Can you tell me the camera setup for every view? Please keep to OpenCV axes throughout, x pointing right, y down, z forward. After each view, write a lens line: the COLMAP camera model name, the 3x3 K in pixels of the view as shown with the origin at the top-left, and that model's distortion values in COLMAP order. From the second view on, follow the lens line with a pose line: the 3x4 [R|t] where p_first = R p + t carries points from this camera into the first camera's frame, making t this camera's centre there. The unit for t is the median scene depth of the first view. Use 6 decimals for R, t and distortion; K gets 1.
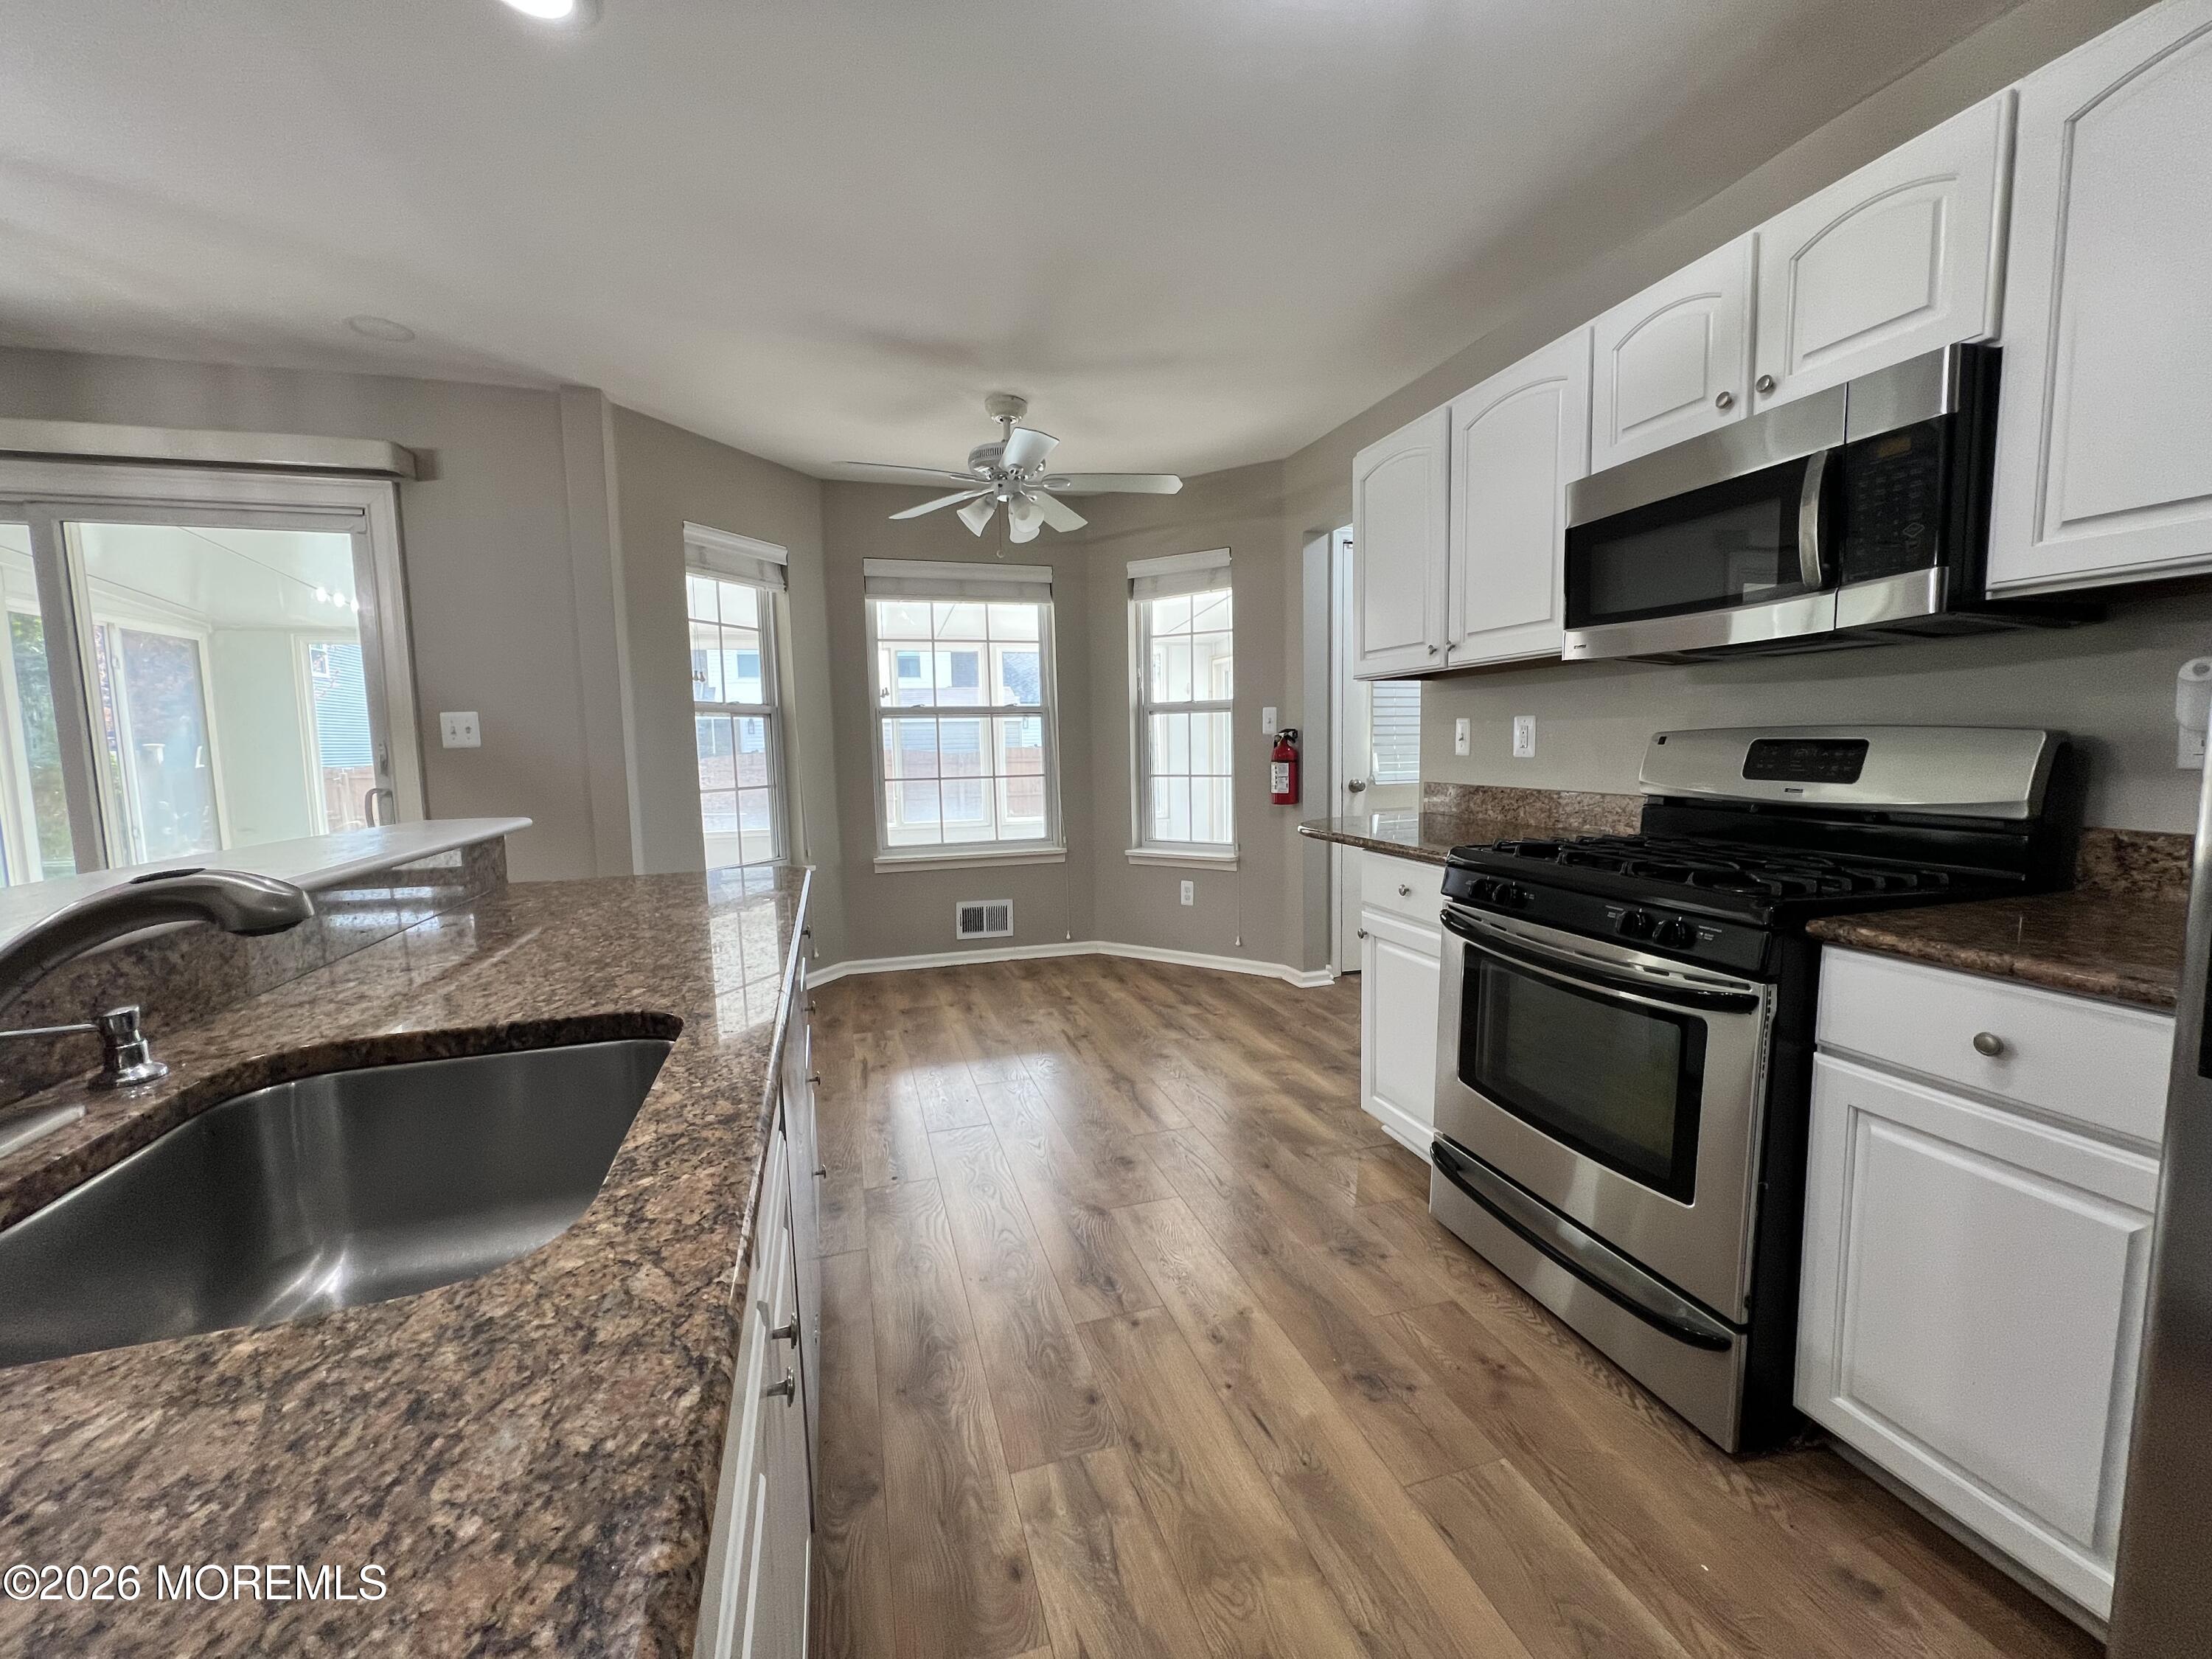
lens RADIAL K [[886.8, 0, 1104.1], [0, 886.8, 829.4], [0, 0, 1]] dist [-0.000925, 0.000398]
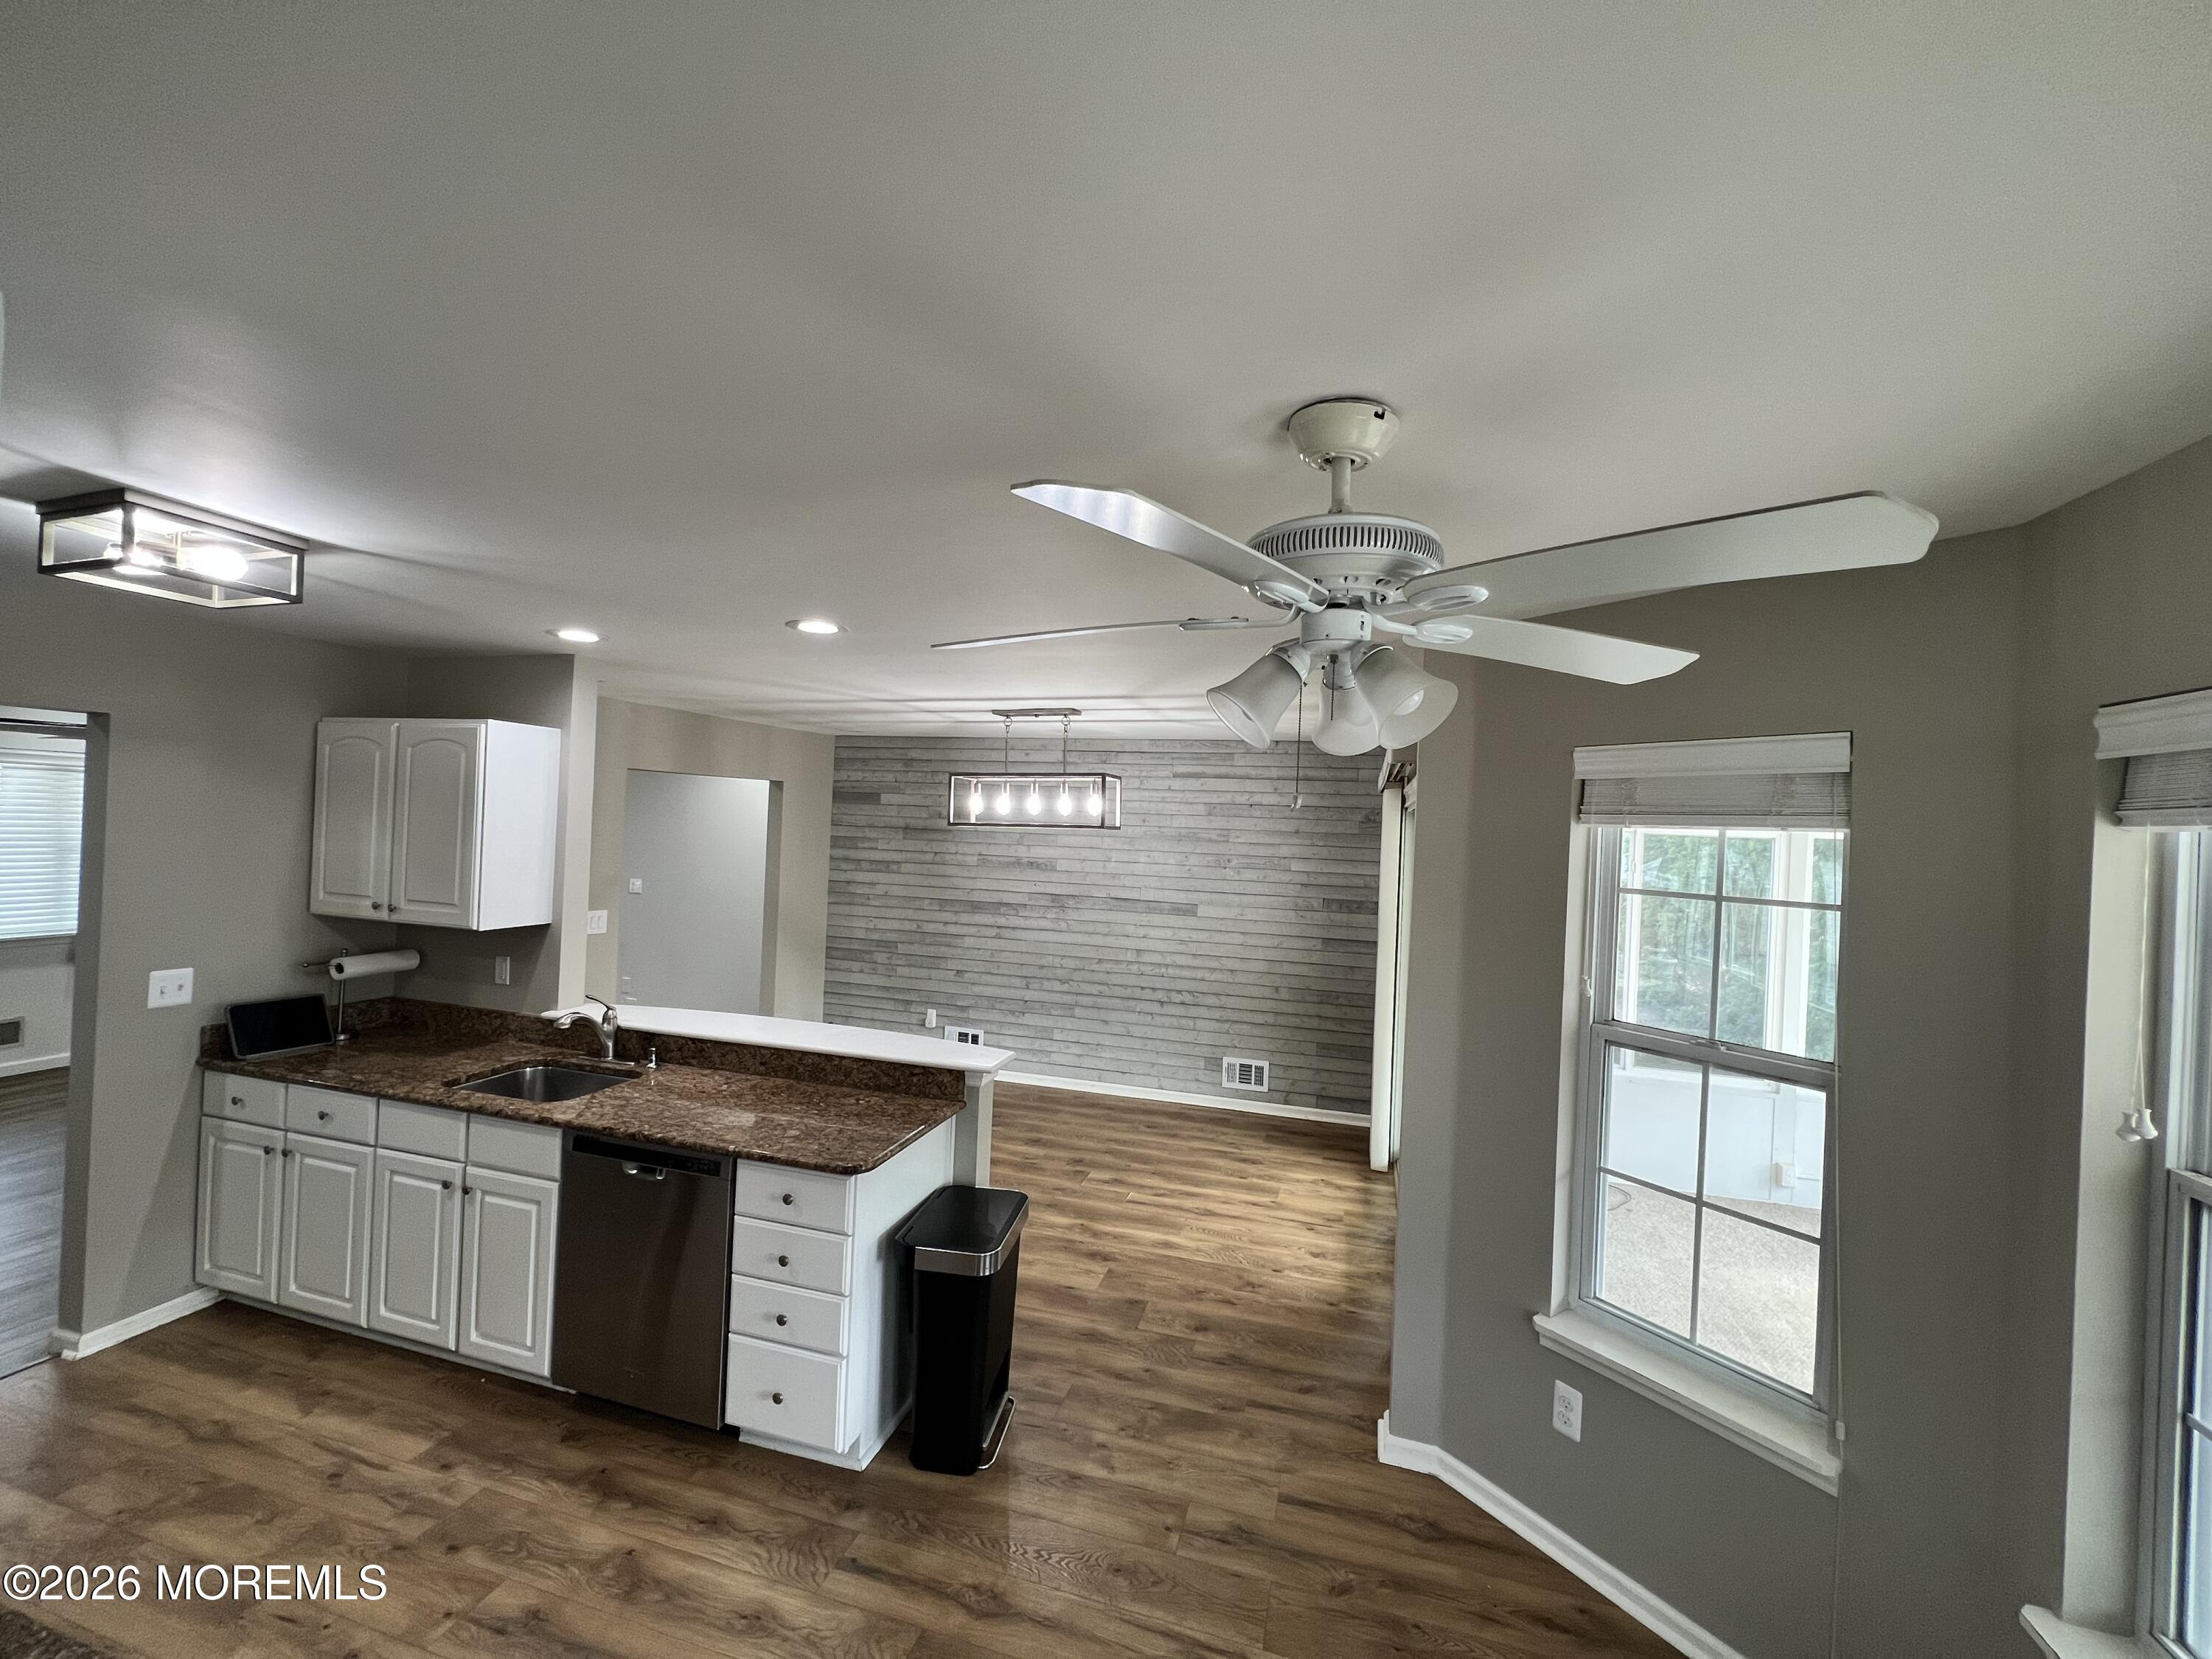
lens RADIAL K [[886.8, 0, 1104.1], [0, 886.8, 829.4], [0, 0, 1]] dist [-0.000925, 0.000398]
pose [[-0.549720, -0.002709, -0.835344, 0.225376], [-0.114717, 0.990765, 0.072280, -0.260621], [0.827434, 0.135562, -0.544954, 0.945357]]
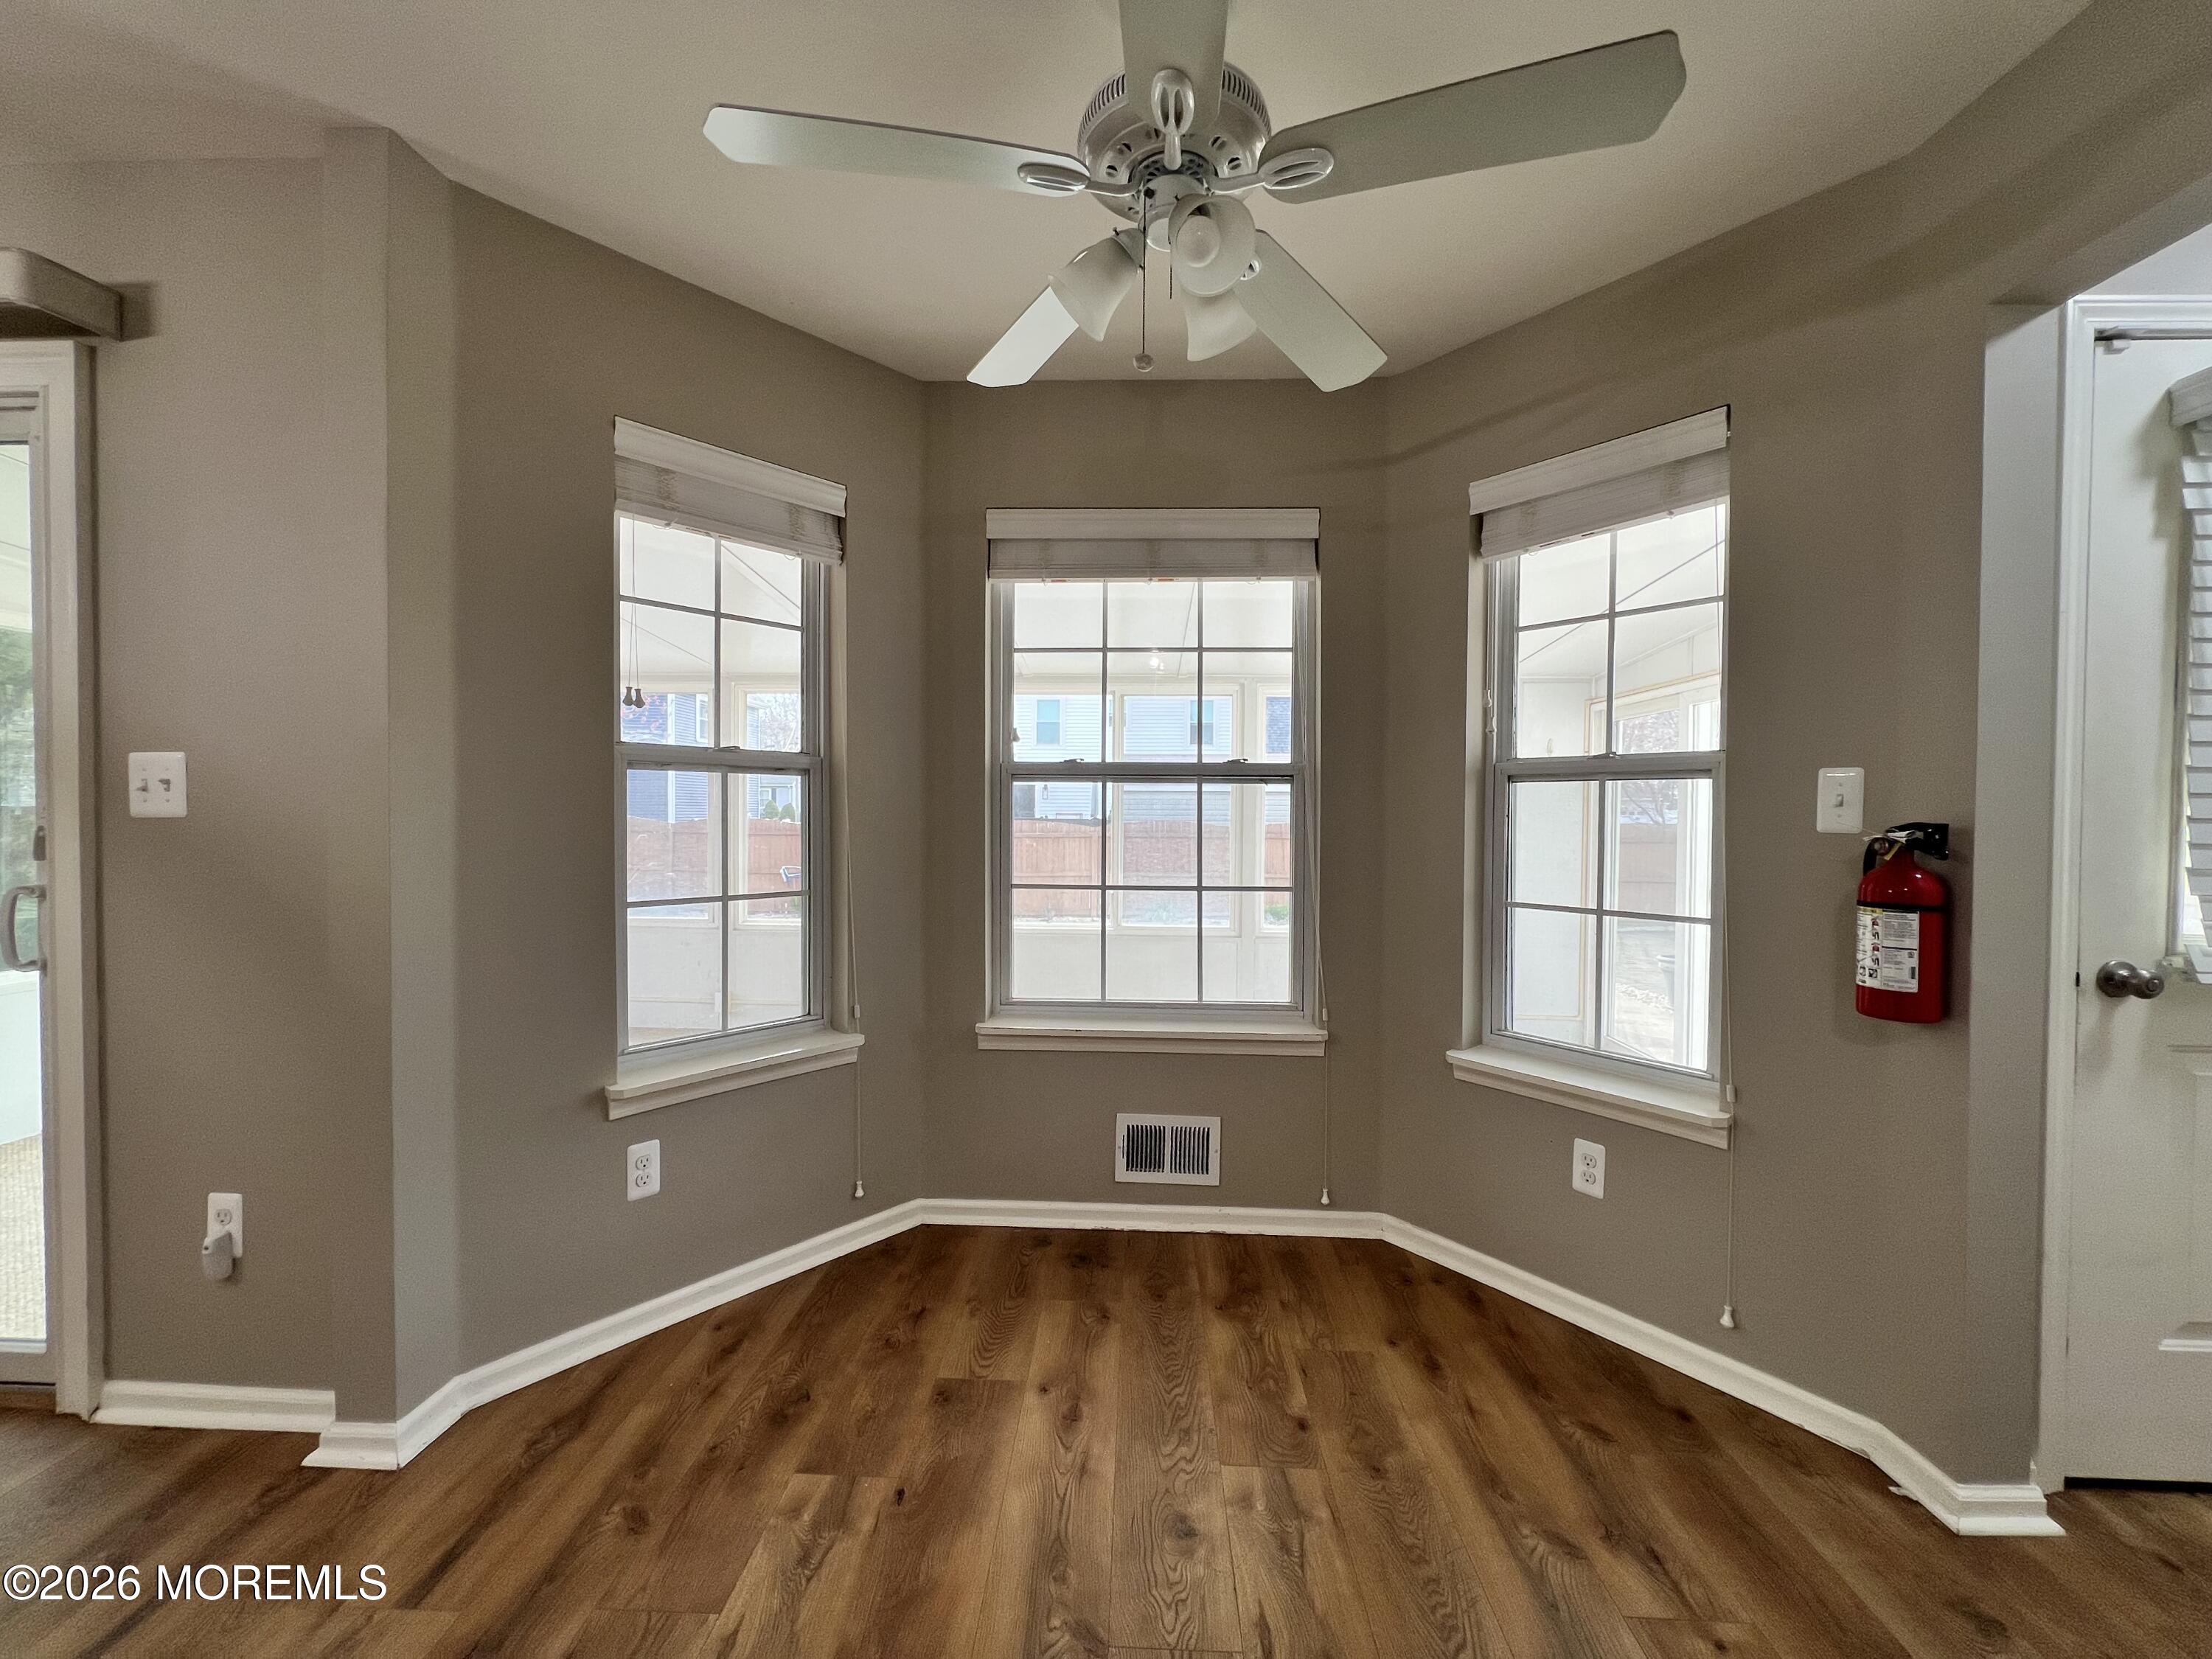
lens RADIAL K [[886.8, 0, 1104.1], [0, 886.8, 829.4], [0, 0, 1]] dist [-0.000925, 0.000398]
pose [[0.943745, 0.033983, -0.328924, 0.001678], [-0.059567, 0.995904, -0.068016, -0.064070], [0.325266, 0.083783, 0.941904, 0.528394]]
